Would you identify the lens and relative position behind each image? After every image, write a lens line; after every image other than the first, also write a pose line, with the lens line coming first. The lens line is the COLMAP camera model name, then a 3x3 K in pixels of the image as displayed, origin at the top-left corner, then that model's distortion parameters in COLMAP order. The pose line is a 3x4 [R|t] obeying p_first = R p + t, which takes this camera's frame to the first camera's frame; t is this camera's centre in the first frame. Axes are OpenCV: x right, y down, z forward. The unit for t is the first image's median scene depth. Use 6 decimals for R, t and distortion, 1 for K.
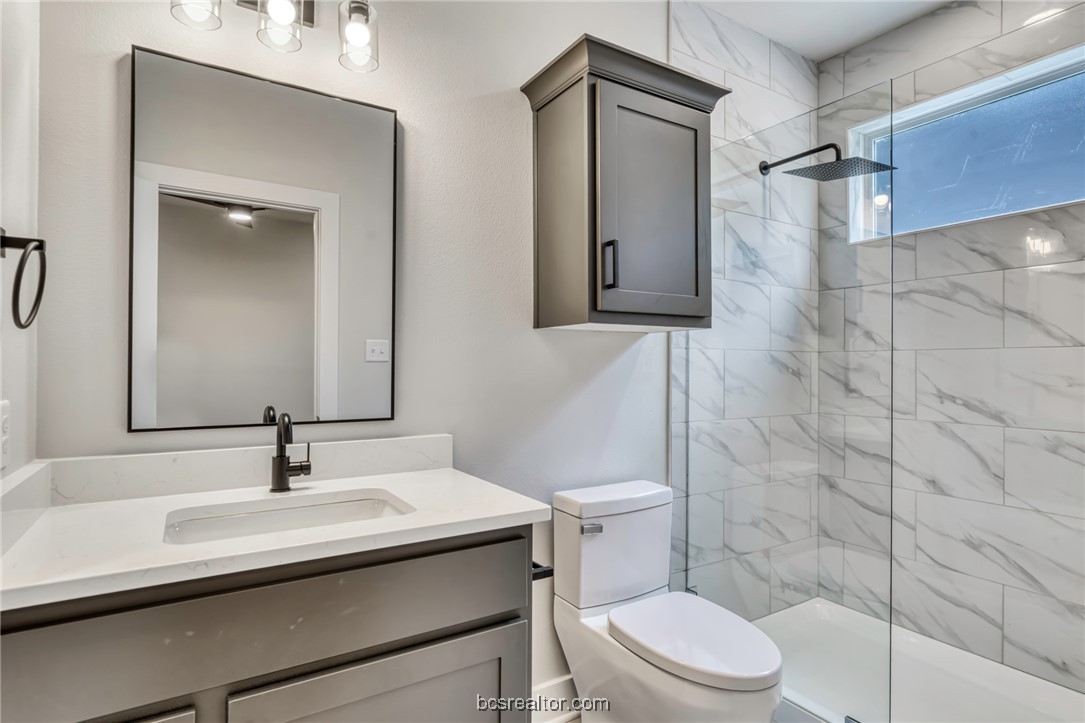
lens RADIAL K [[564.2, 0, 551.1], [0, 564.2, 362.7], [0, 0, 1]] dist [0.020933, 0.002522]
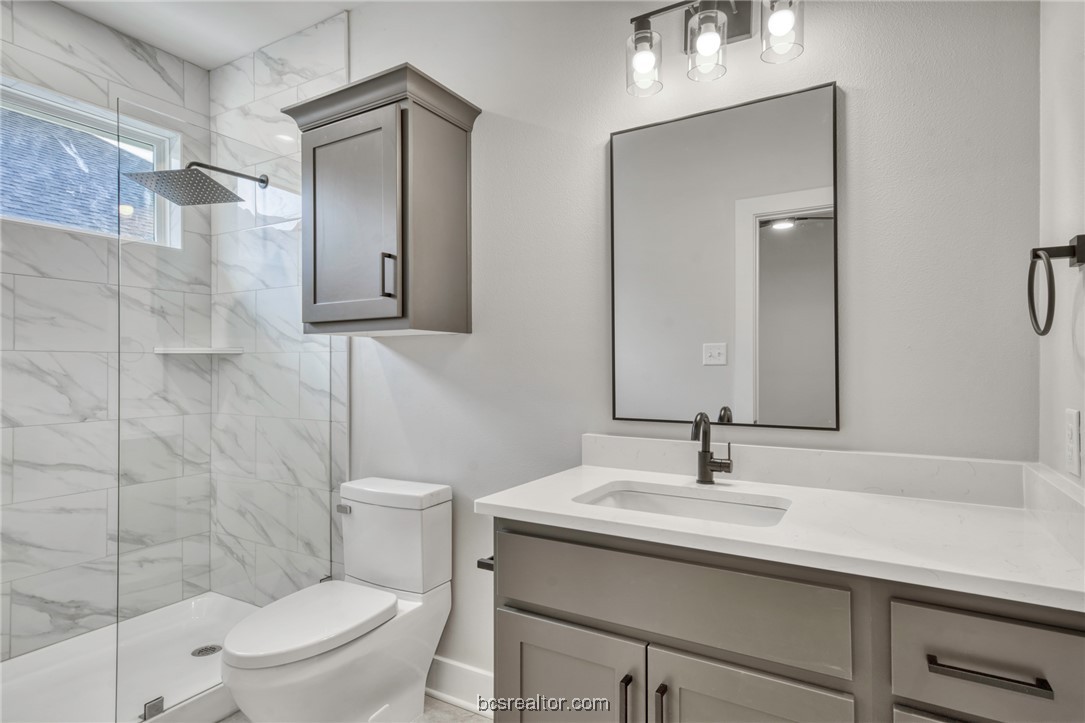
lens RADIAL K [[574.3, 0, 552.4], [0, 574.3, 362.6], [0, 0, 1]] dist [0.025772, -0.003617]
pose [[0.491931, -0.011061, -0.870564, 0.304146], [0.011781, 0.999912, -0.006048, -0.003698], [0.870554, -0.007281, 0.492018, 0.168957]]
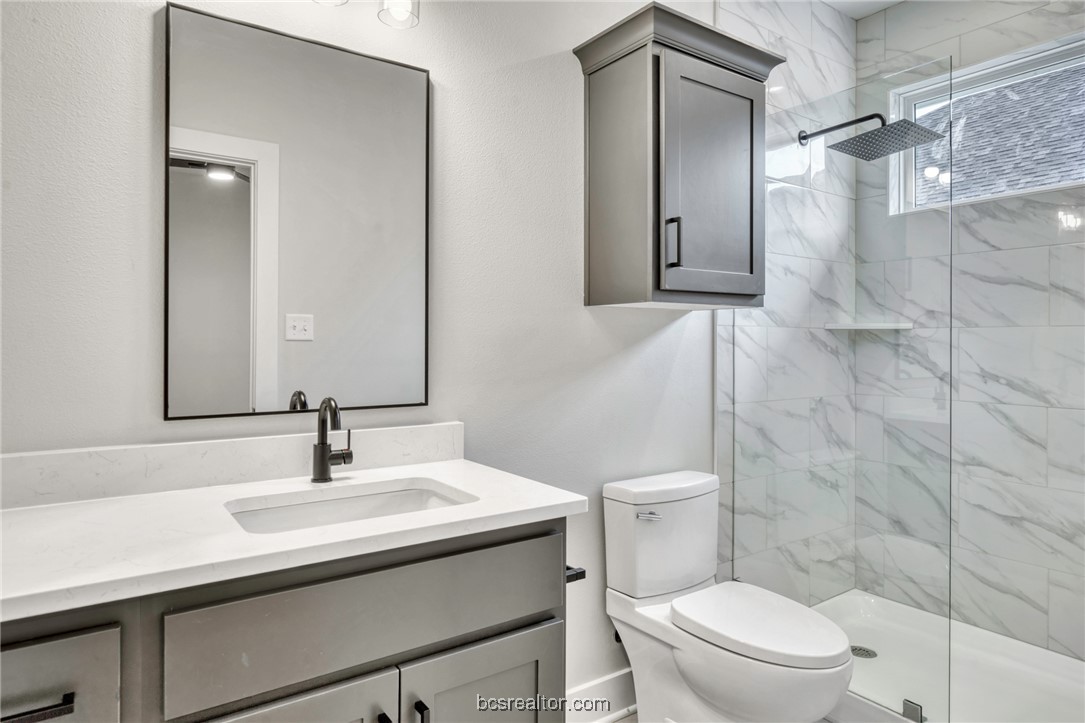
lens RADIAL K [[656.9, 0, 553.0], [0, 656.9, 343.8], [0, 0, 1]] dist [0.022827, 0.007457]
pose [[0.997720, -0.003686, 0.067395, -0.148735], [0.003430, 0.999986, 0.003915, -0.002273], [-0.067409, -0.003675, 0.997719, -0.088495]]
